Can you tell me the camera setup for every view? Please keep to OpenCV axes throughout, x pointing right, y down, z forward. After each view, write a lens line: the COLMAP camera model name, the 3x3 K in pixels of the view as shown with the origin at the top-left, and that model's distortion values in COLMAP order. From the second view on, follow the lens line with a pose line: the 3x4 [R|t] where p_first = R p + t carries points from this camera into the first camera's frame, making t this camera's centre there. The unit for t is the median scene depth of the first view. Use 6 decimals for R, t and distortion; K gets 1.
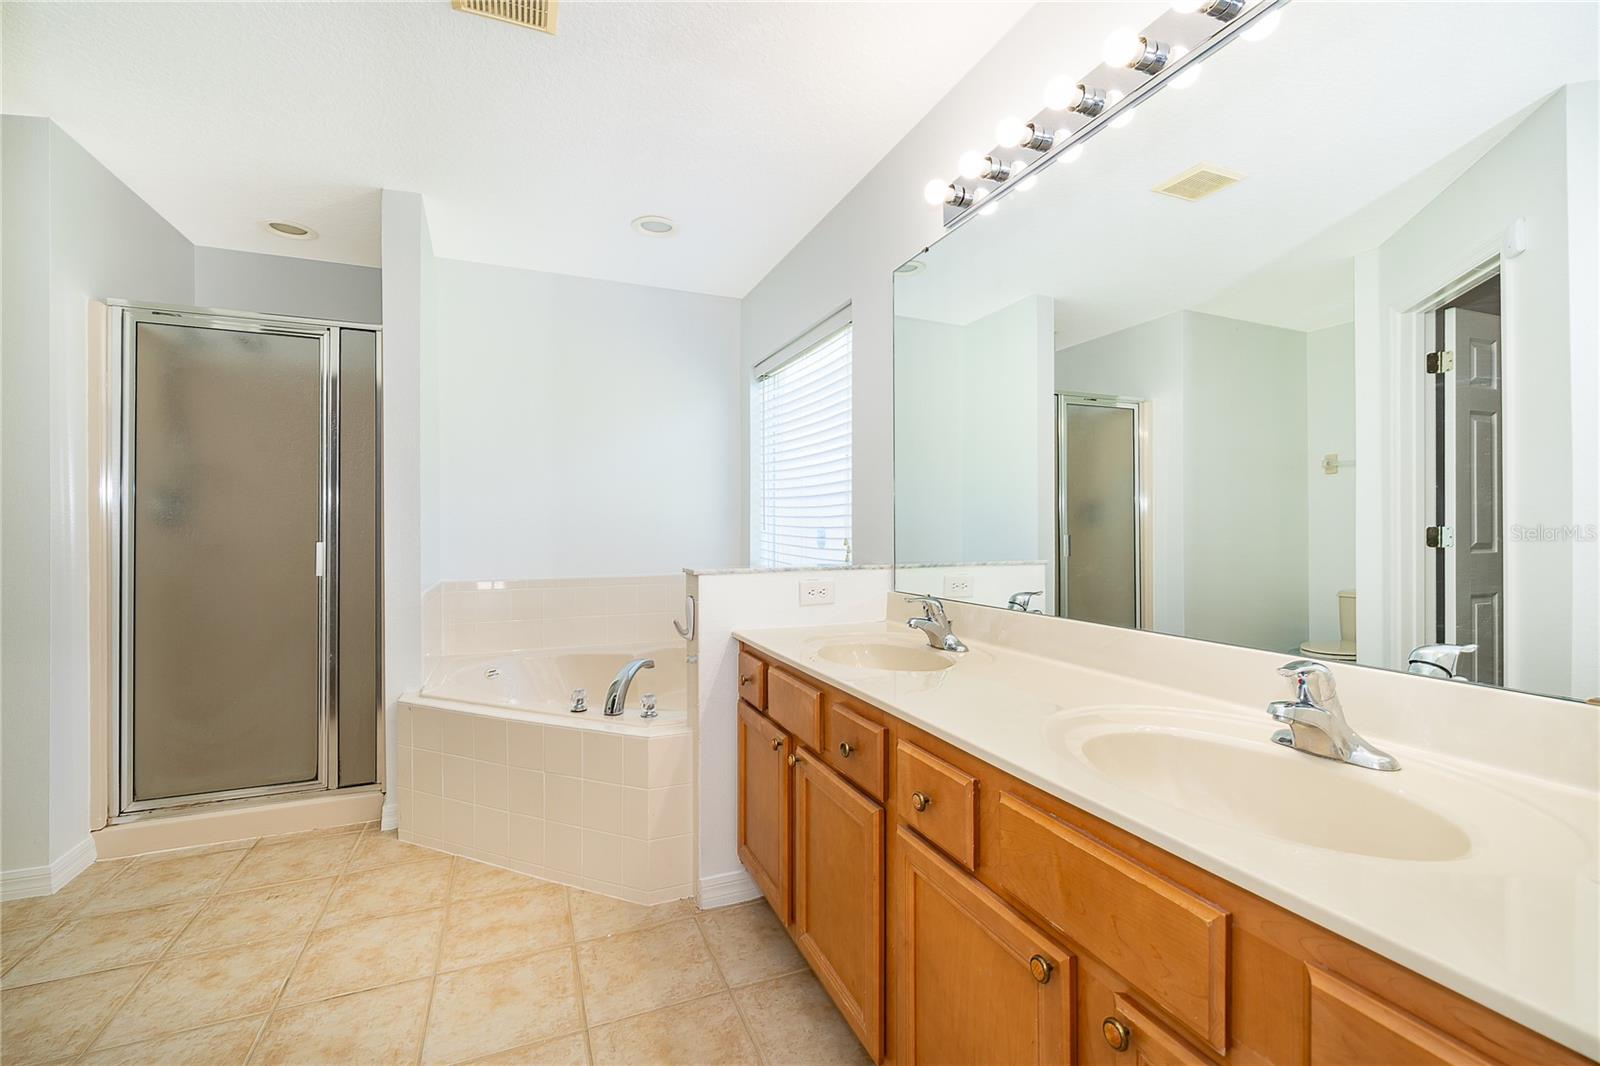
lens RADIAL K [[665.7, 0, 786.7], [0, 665.7, 527.7], [0, 0, 1]] dist [-0.001166, -0.000418]
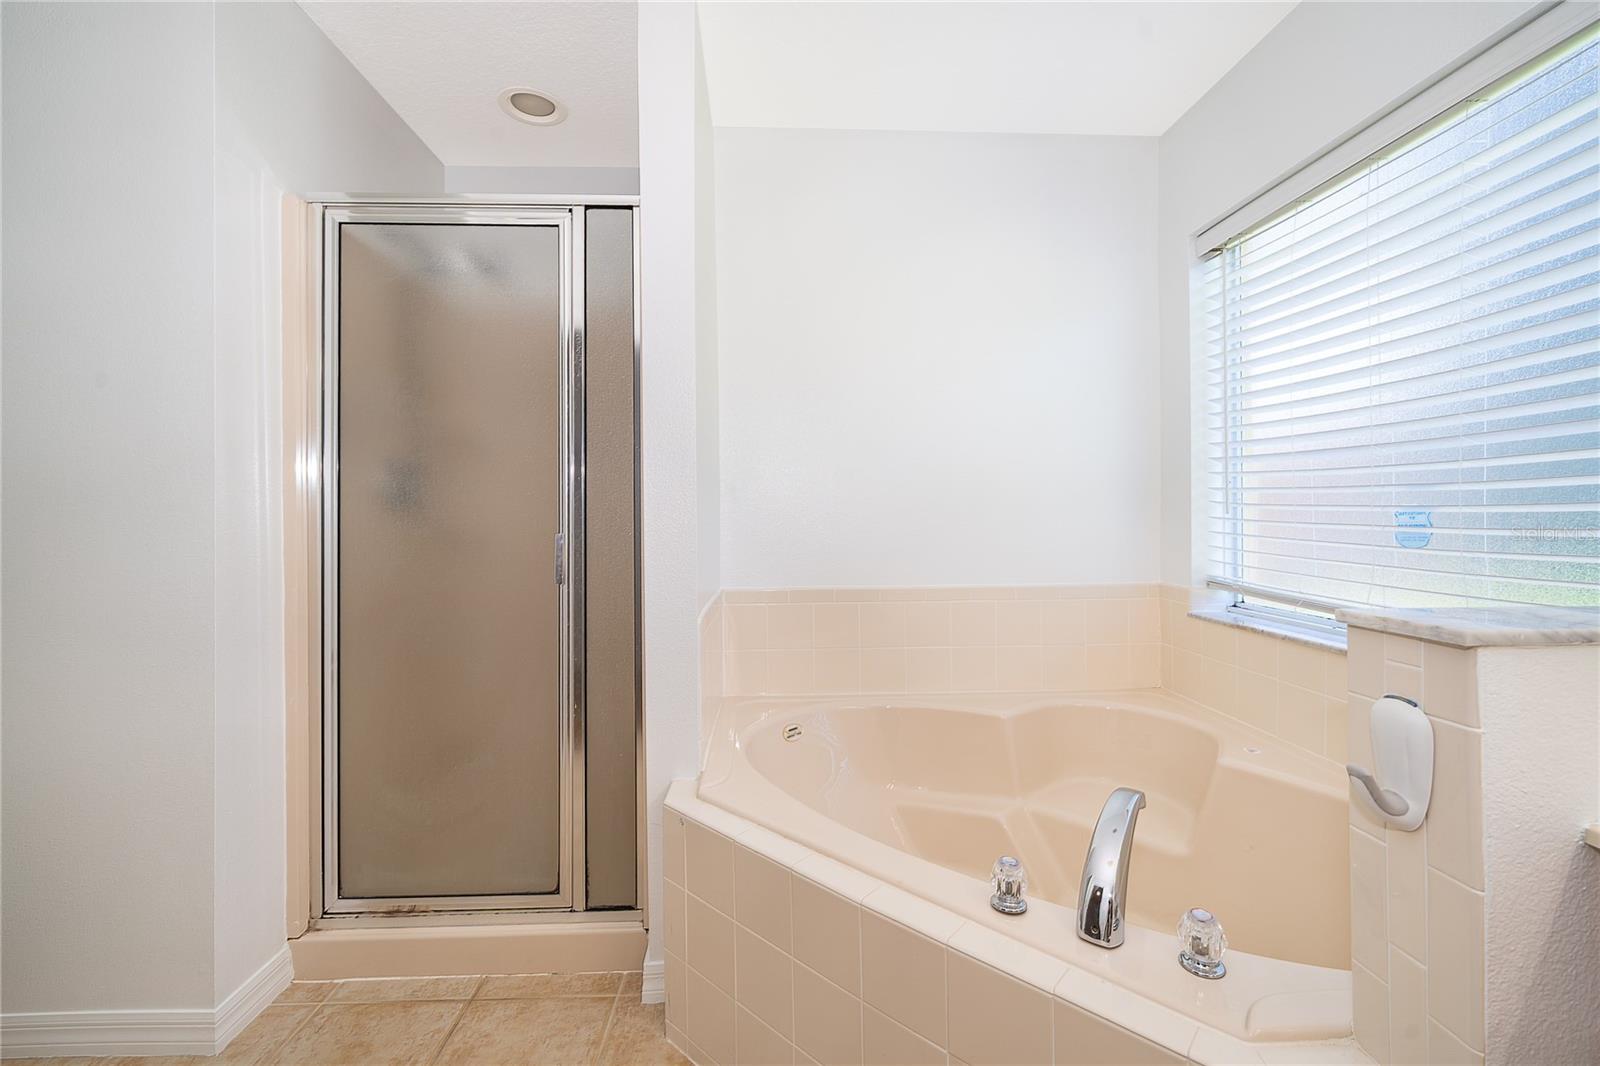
lens RADIAL K [[665.7, 0, 801.1], [0, 665.7, 522.1], [0, 0, 1]] dist [-0.001166, -0.000418]
pose [[0.942480, -0.002600, -0.334253, -0.263857], [0.005246, 0.999962, 0.007016, 0.007157], [0.334222, -0.008366, 0.942457, 0.472060]]
